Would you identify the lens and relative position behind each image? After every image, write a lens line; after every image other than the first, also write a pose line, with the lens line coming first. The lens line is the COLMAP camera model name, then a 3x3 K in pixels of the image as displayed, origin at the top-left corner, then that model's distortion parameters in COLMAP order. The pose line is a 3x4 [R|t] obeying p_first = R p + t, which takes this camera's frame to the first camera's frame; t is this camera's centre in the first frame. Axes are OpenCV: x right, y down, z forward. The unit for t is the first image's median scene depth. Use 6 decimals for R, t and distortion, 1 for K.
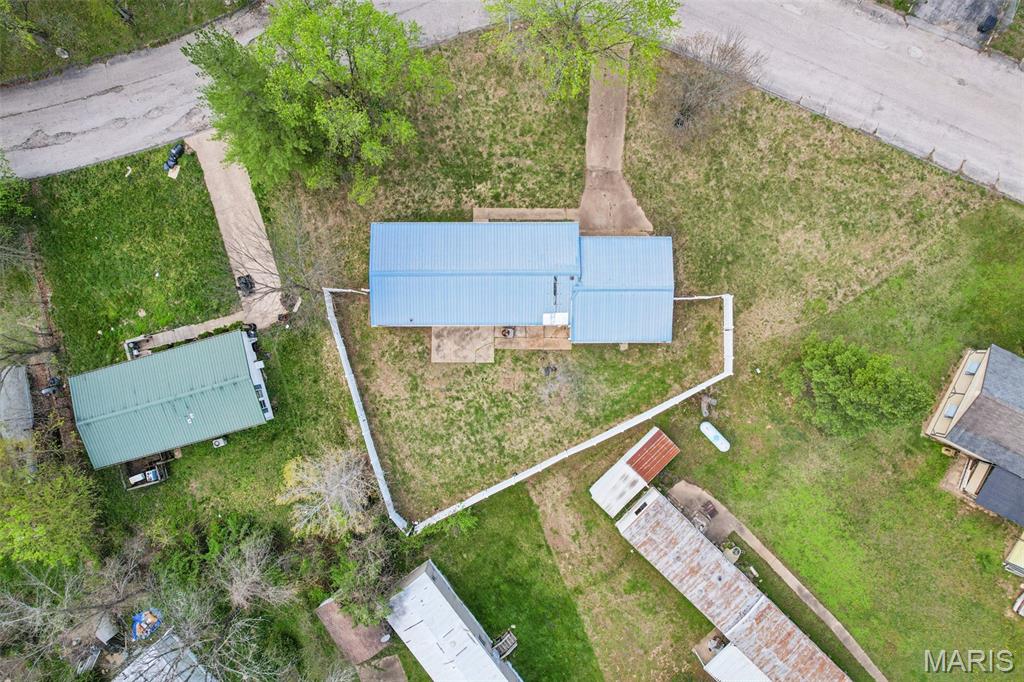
lens RADIAL K [[665.8, 0, 510.5], [0, 665.8, 343.2], [0, 0, 1]] dist [-0.053625, 0.044052]
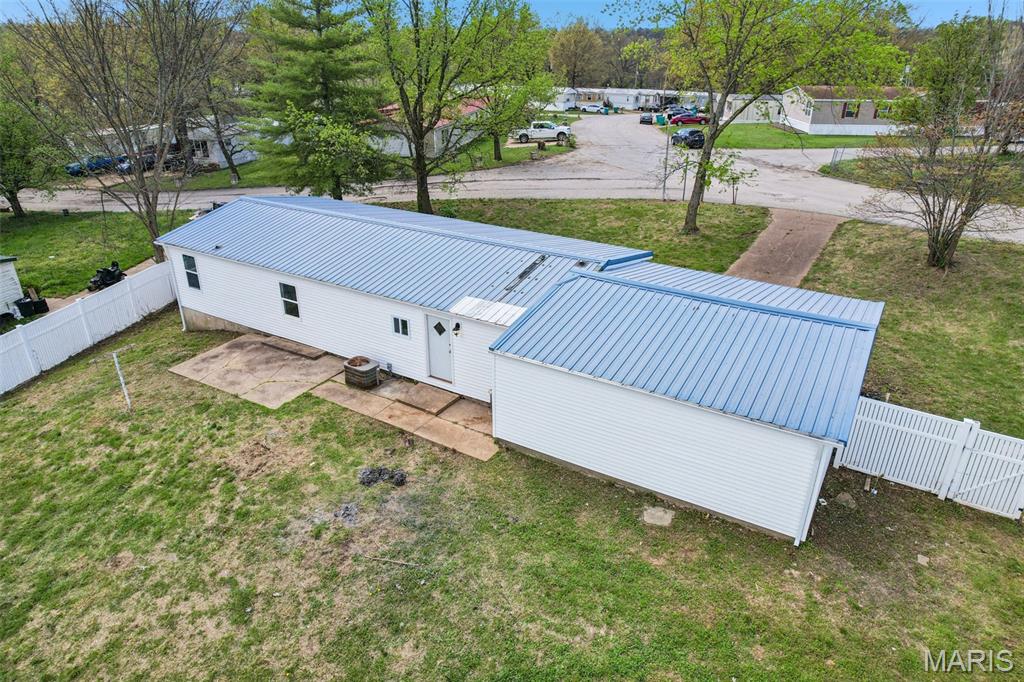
lens RADIAL K [[665.8, 0, 515.3], [0, 665.8, 339.7], [0, 0, 1]] dist [-0.053625, 0.044052]
pose [[0.852339, 0.218227, -0.475283, 0.232437], [-0.522981, 0.350559, -0.776917, 0.214525], [-0.002929, 0.910761, 0.412924, 0.826475]]
